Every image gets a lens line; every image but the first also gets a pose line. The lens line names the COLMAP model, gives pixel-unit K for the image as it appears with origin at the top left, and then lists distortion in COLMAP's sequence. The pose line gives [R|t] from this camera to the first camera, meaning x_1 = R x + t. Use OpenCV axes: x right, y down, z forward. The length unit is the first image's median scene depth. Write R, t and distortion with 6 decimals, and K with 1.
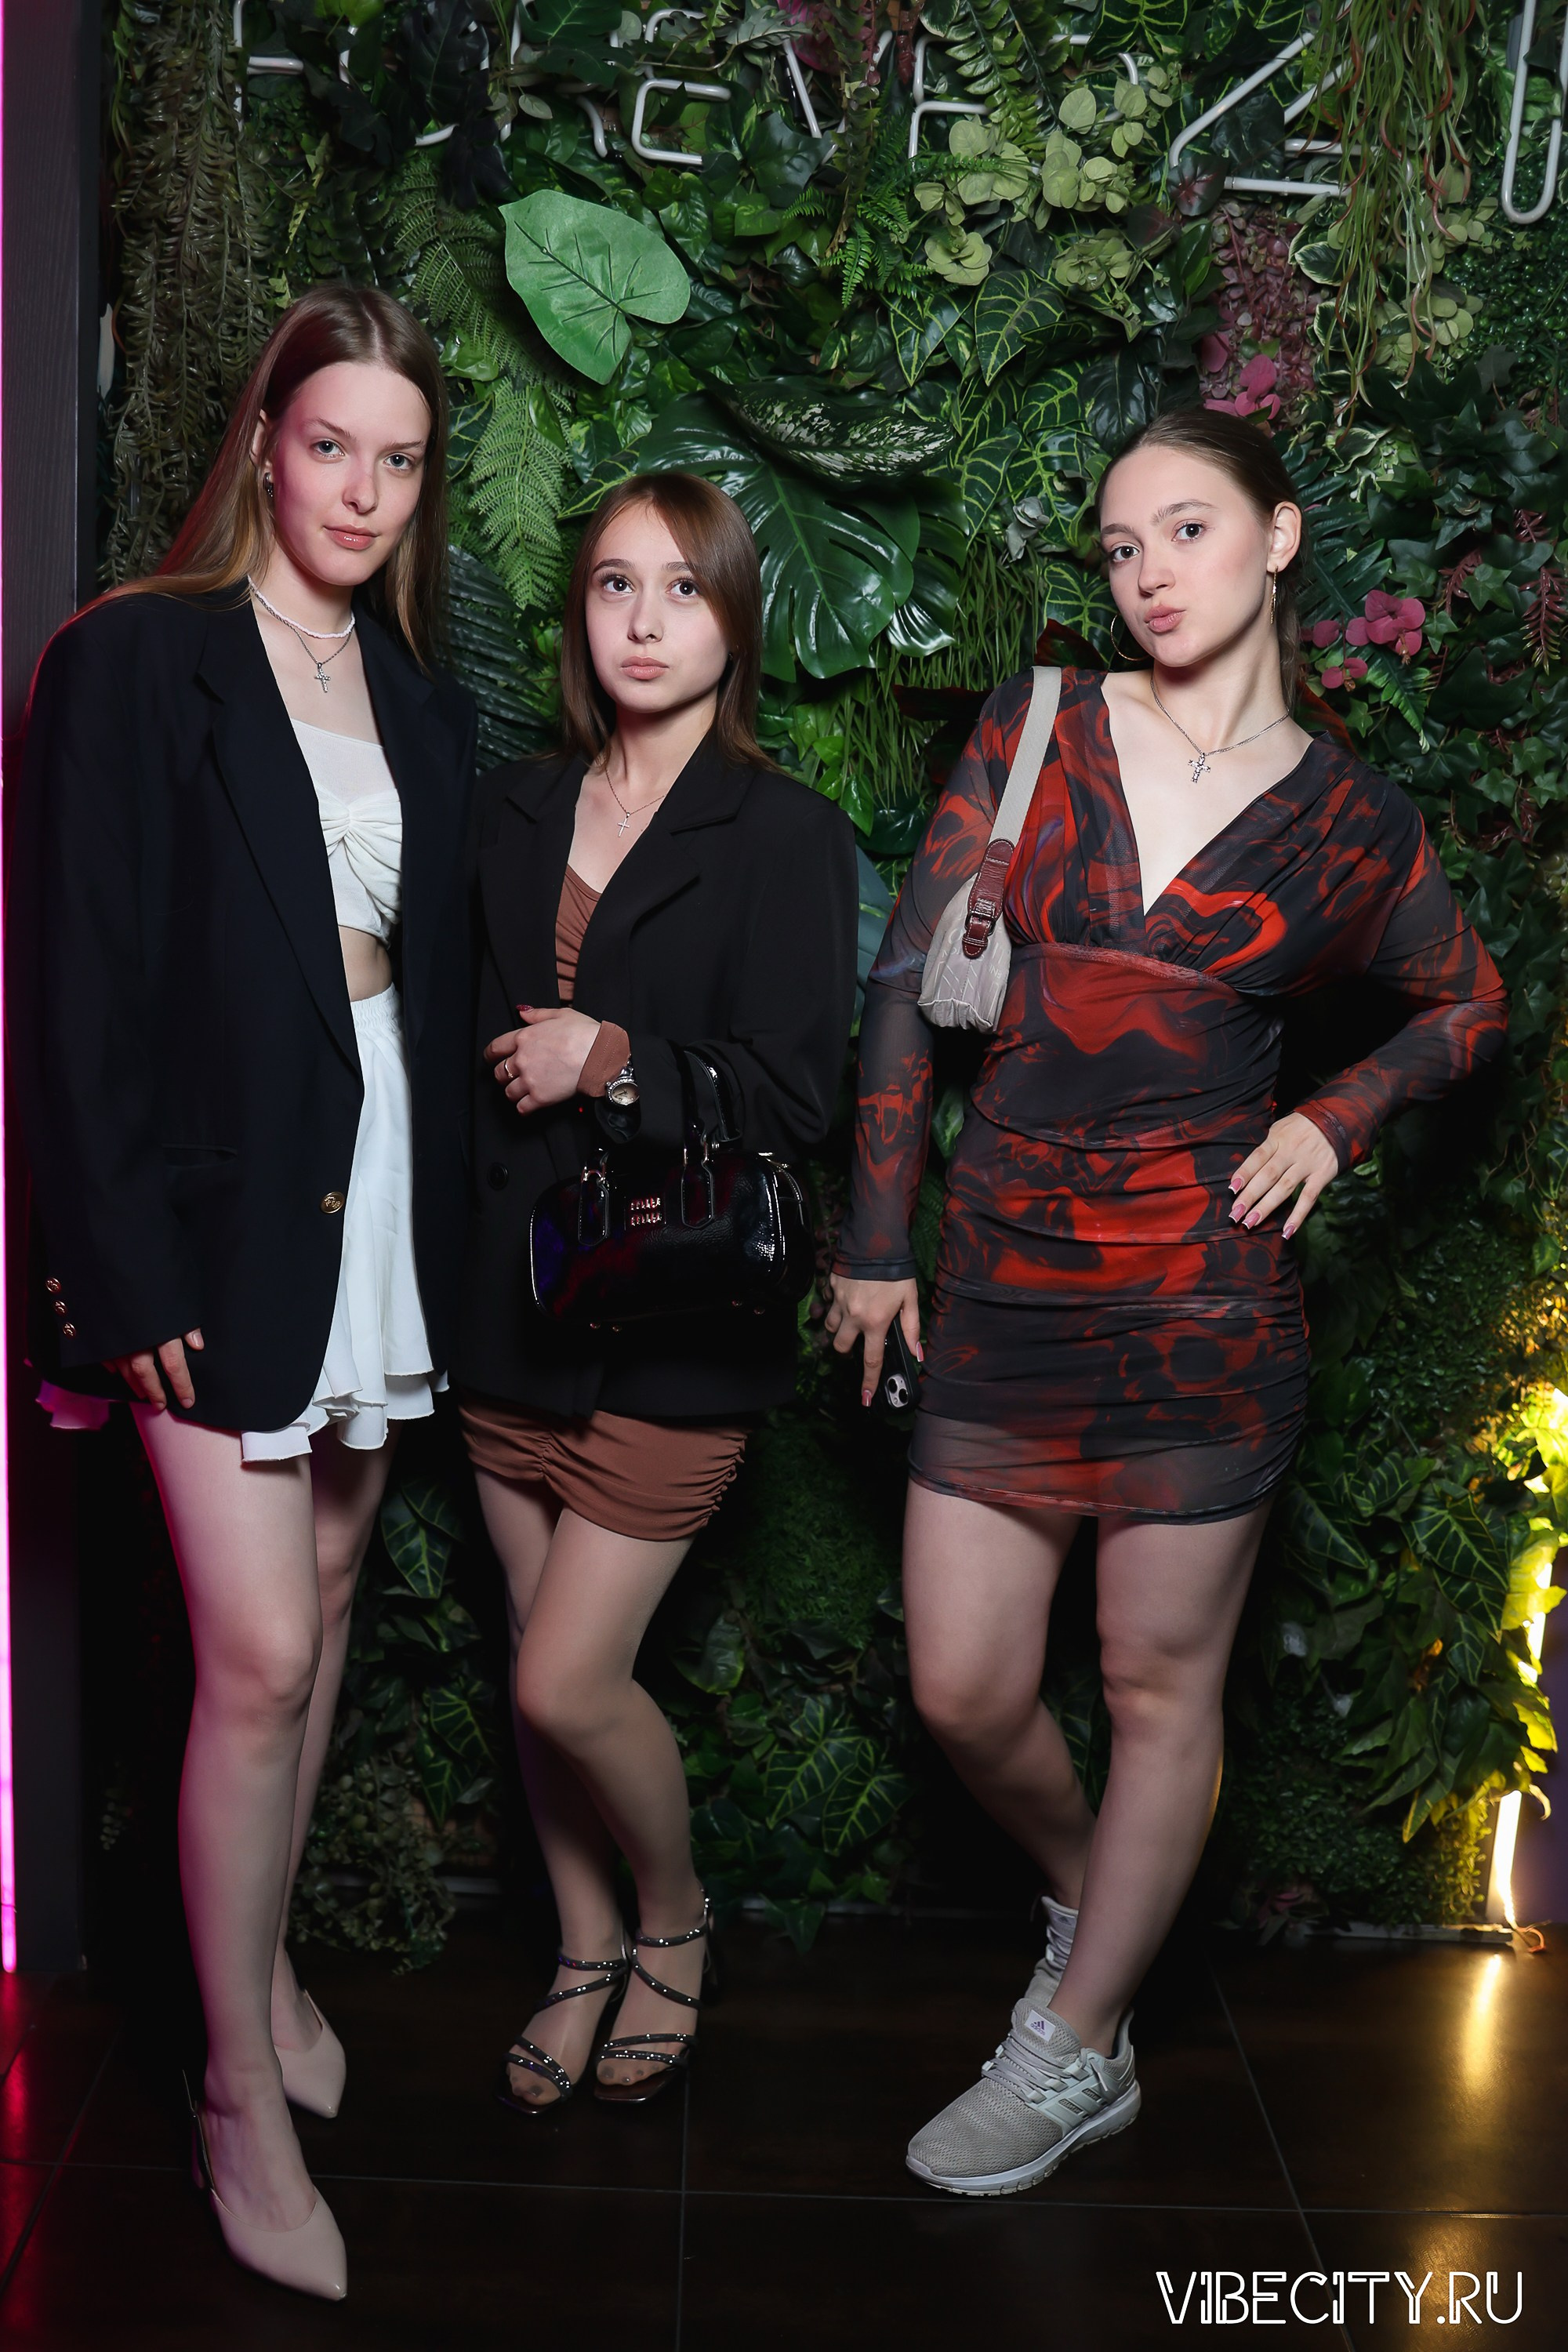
lens RADIAL K [[2458.6, 0, 784.0], [0, 2458.6, 1176.0], [0, 0, 1]] dist [-0.003617, 0.009717]
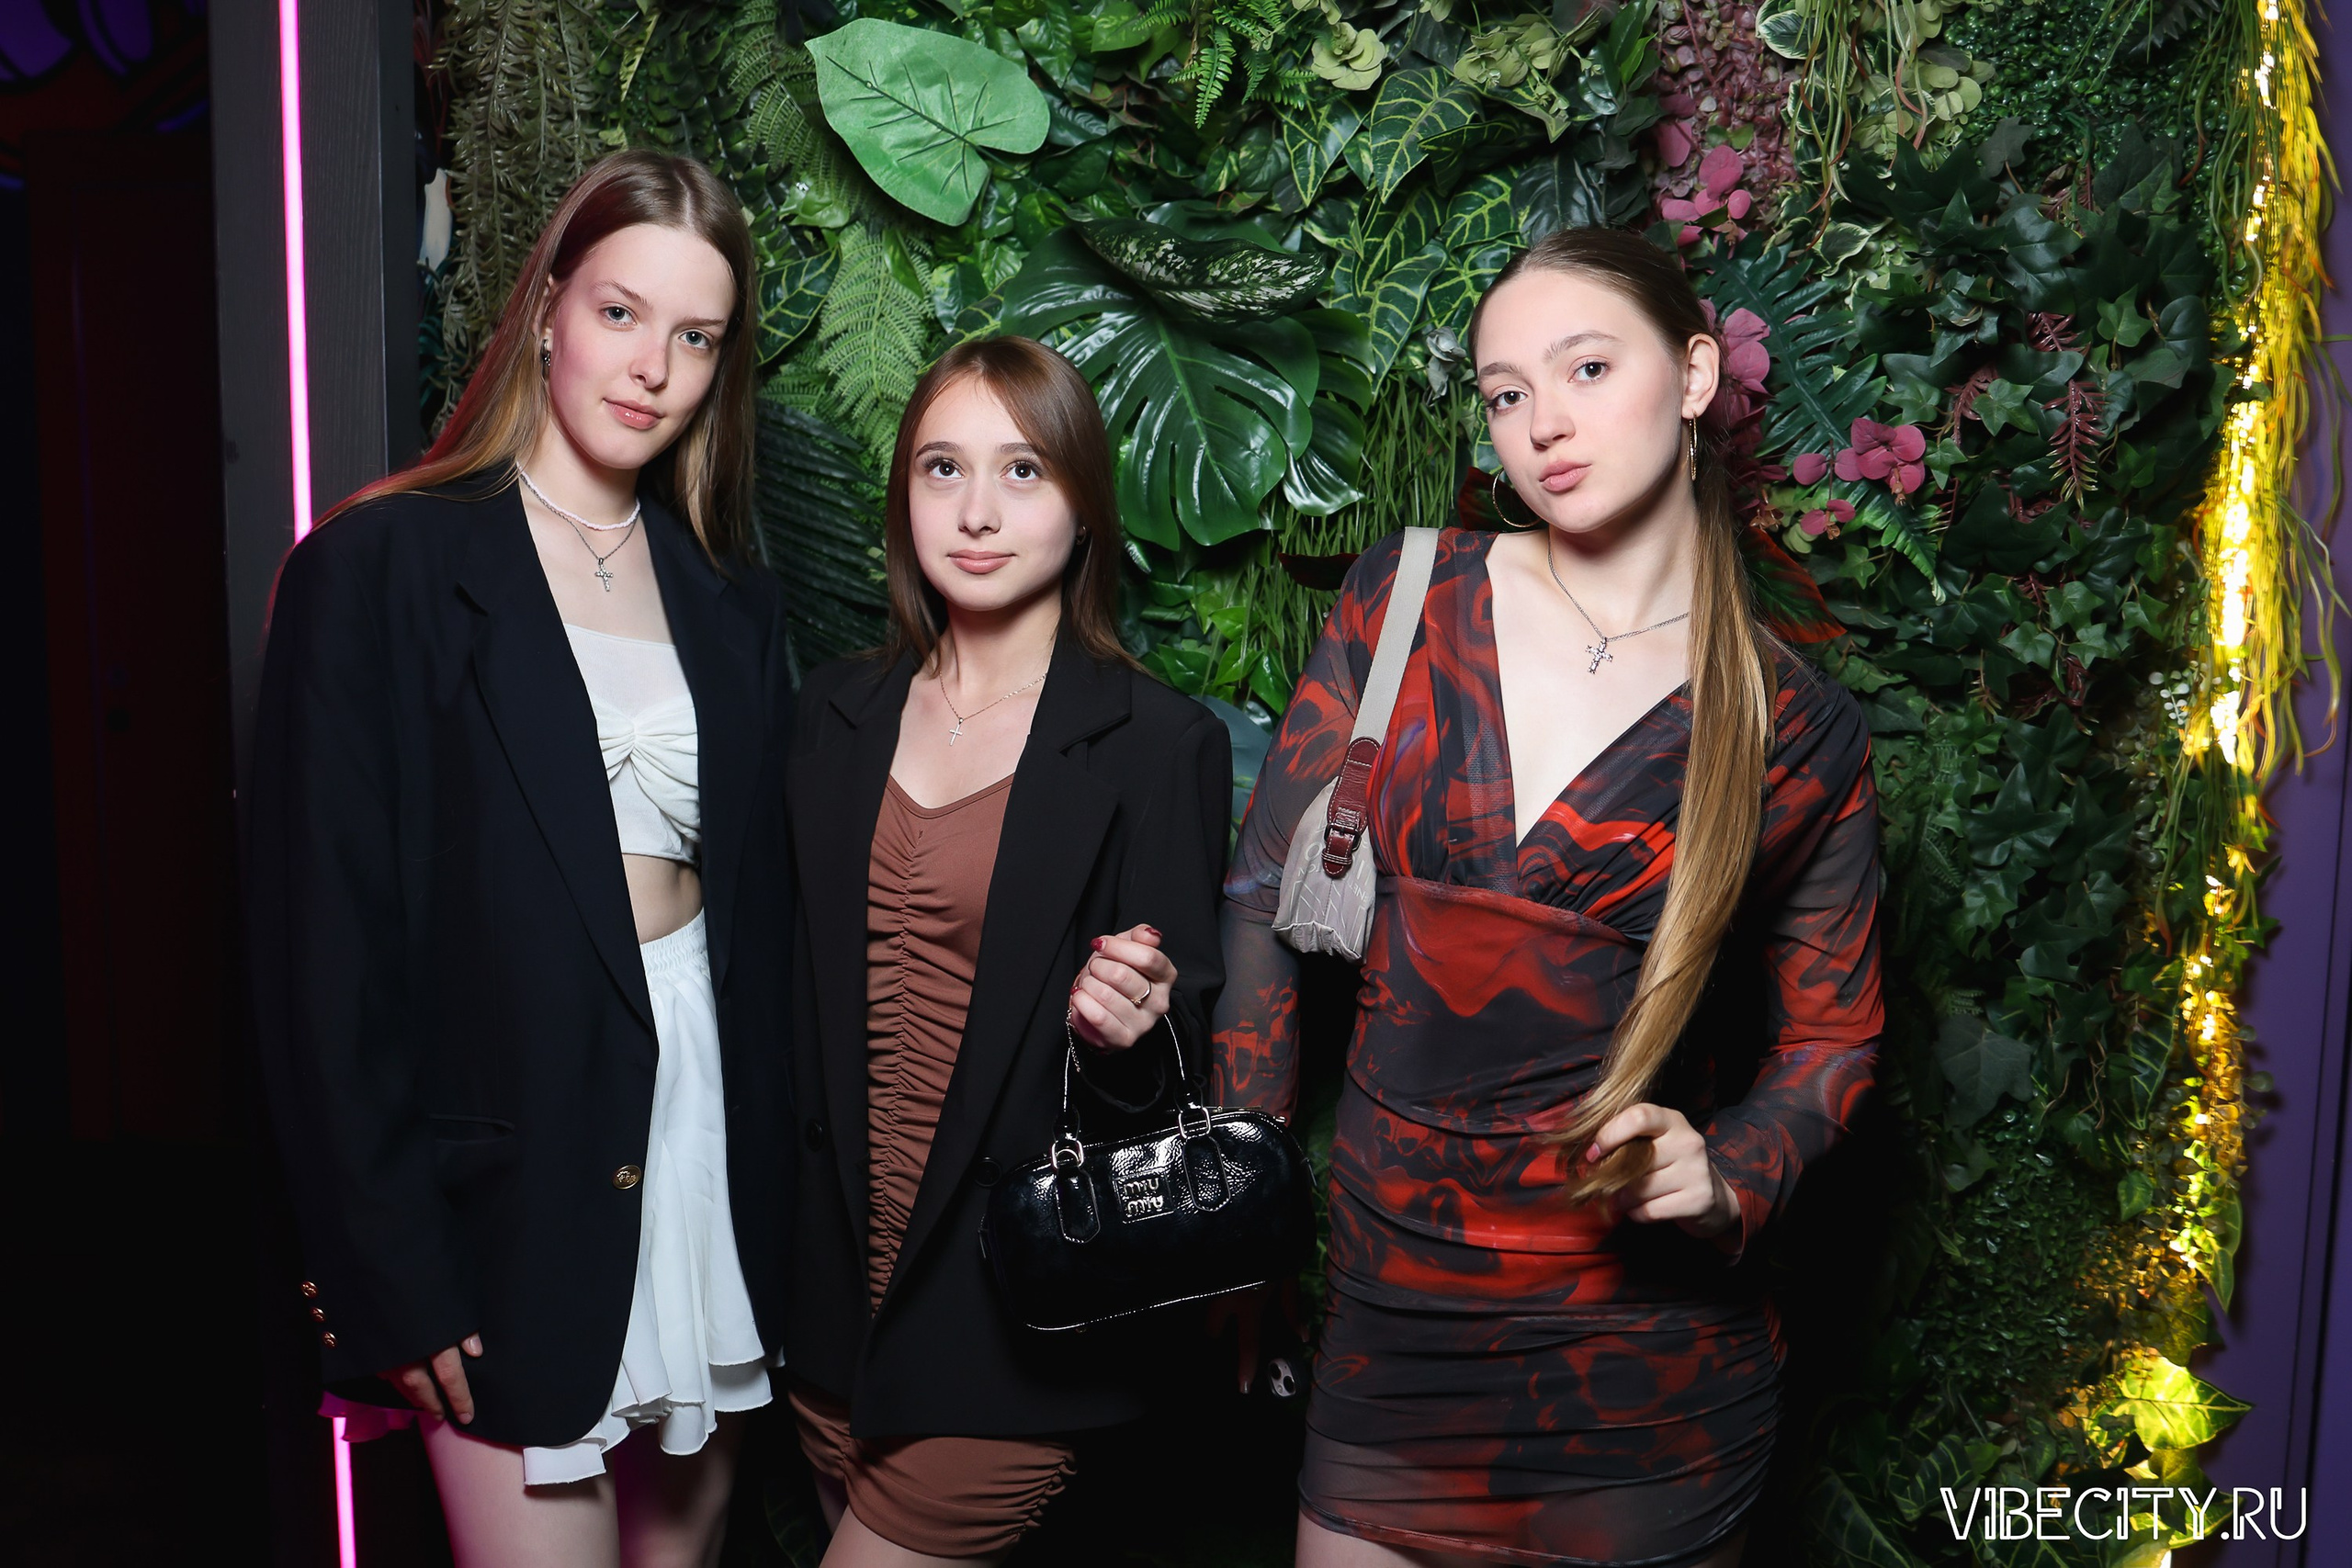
lens RADIAL K [[2427.6, 0, 1176.0], [0, 2427.6, 784.0], [0, 0, 1]] dist [-0.017189, 0.021340]
pose [[0.987728, -0.020830, -0.154787, 0.133883], [0.012261, 0.998349, -0.056108, -0.070299], [0.155700, 0.053521, 0.986353, 0.159419]]
